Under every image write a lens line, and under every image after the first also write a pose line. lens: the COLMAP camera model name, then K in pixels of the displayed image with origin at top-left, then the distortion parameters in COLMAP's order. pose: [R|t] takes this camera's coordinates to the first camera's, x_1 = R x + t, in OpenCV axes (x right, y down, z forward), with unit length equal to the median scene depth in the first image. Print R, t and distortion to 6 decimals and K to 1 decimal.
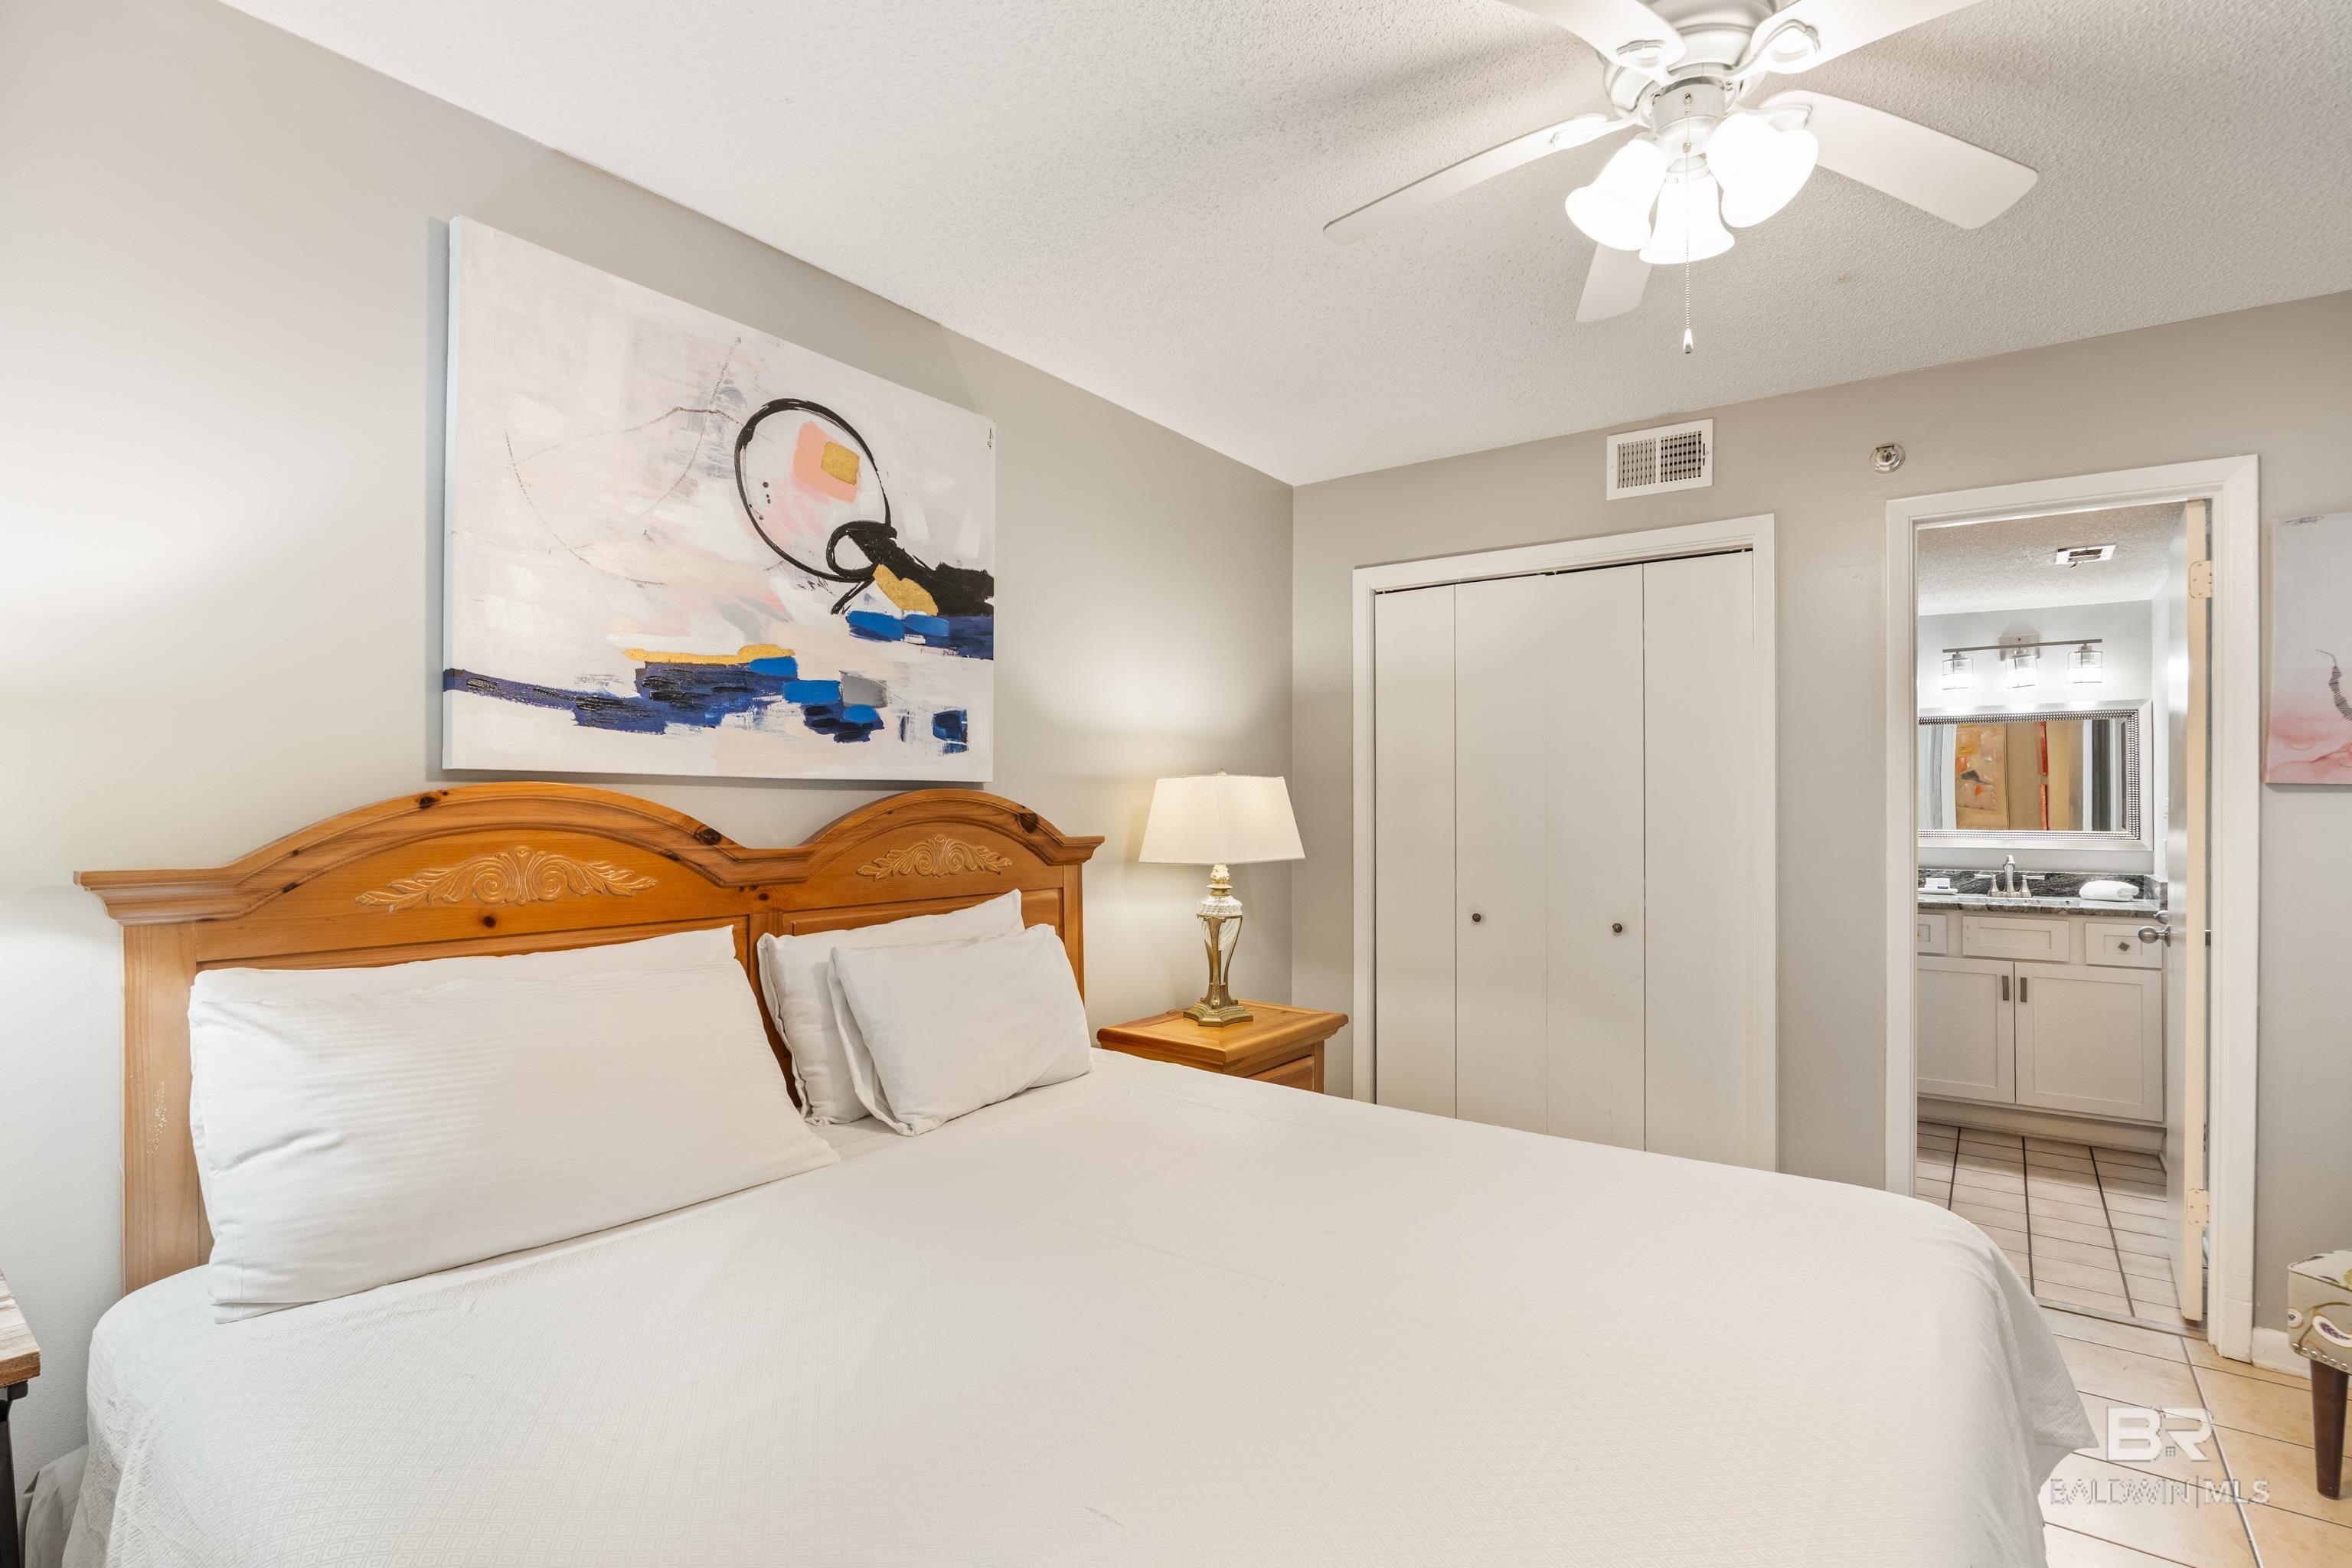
lens RADIAL K [[1105.3, 0, 1176.0], [0, 1105.3, 784.0], [0, 0, 1]] dist [-0.001166, -0.000124]
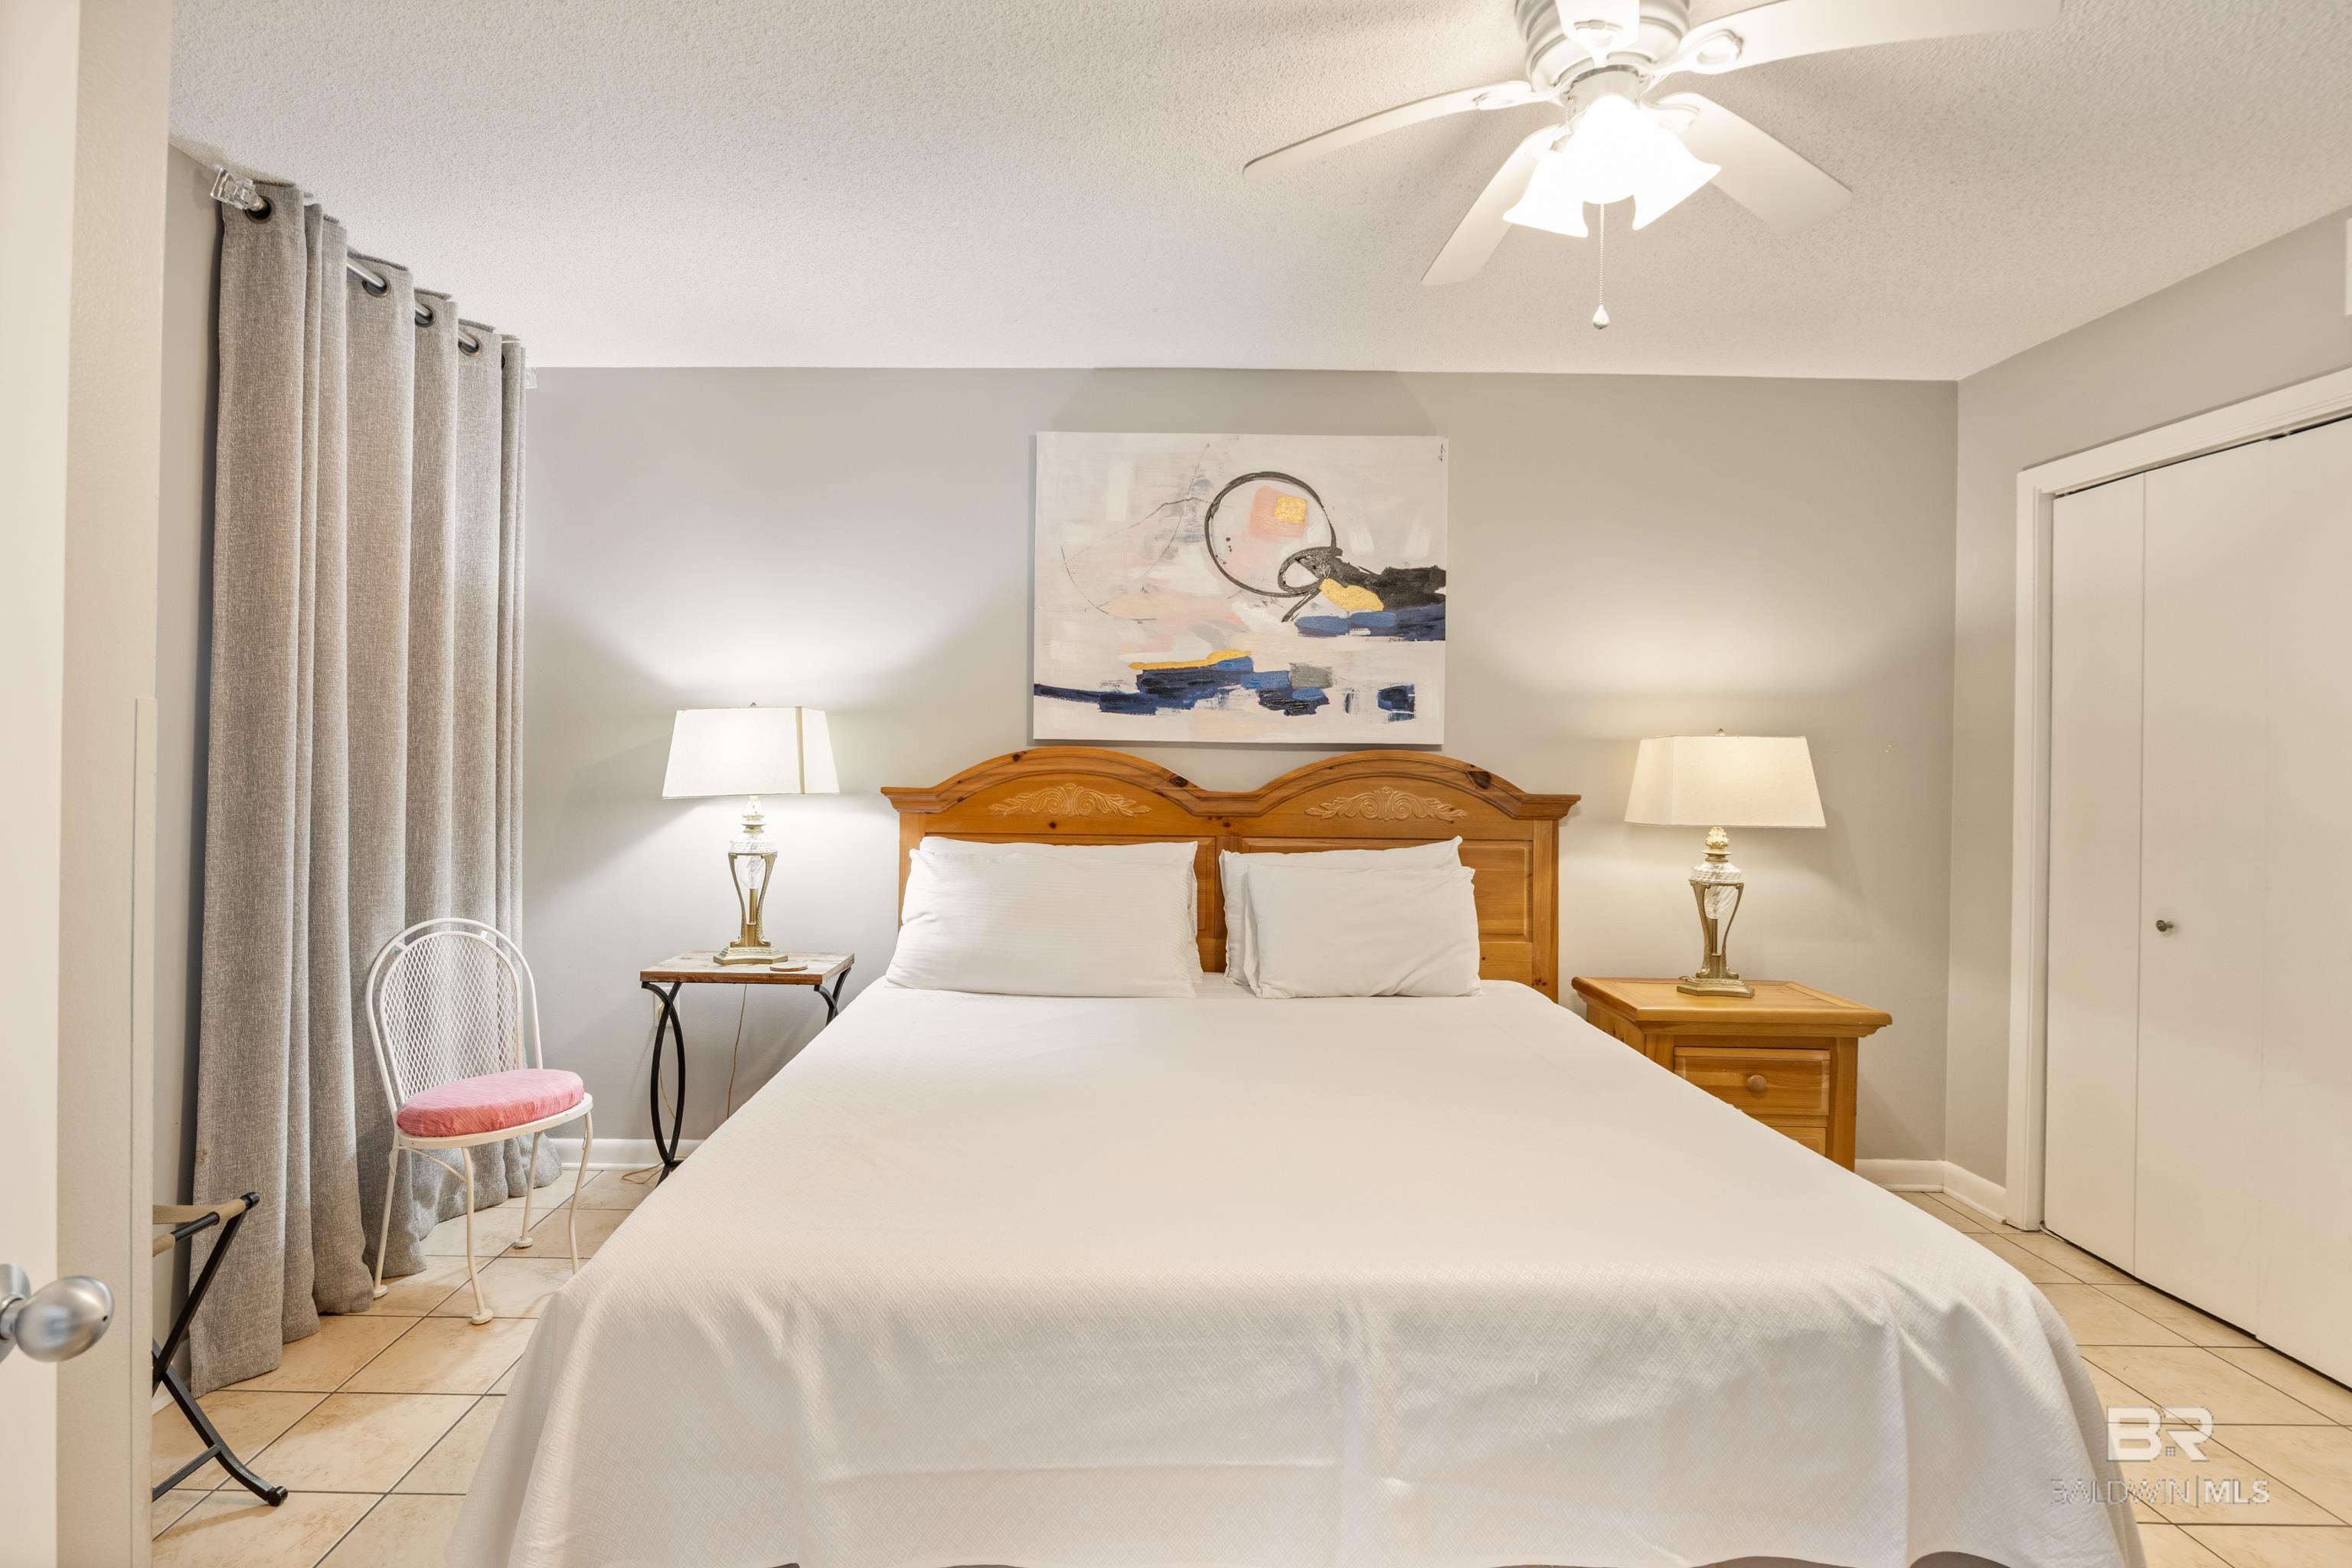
lens RADIAL K [[1158.1, 0, 1123.3], [0, 1158.1, 746.6], [0, 0, 1]] dist [0.000673, 0.000044]
pose [[0.598099, -0.003668, -0.801414, 0.716763], [0.003940, 0.999991, -0.001637, 0.001524], [0.801413, -0.002178, 0.598108, -0.013704]]
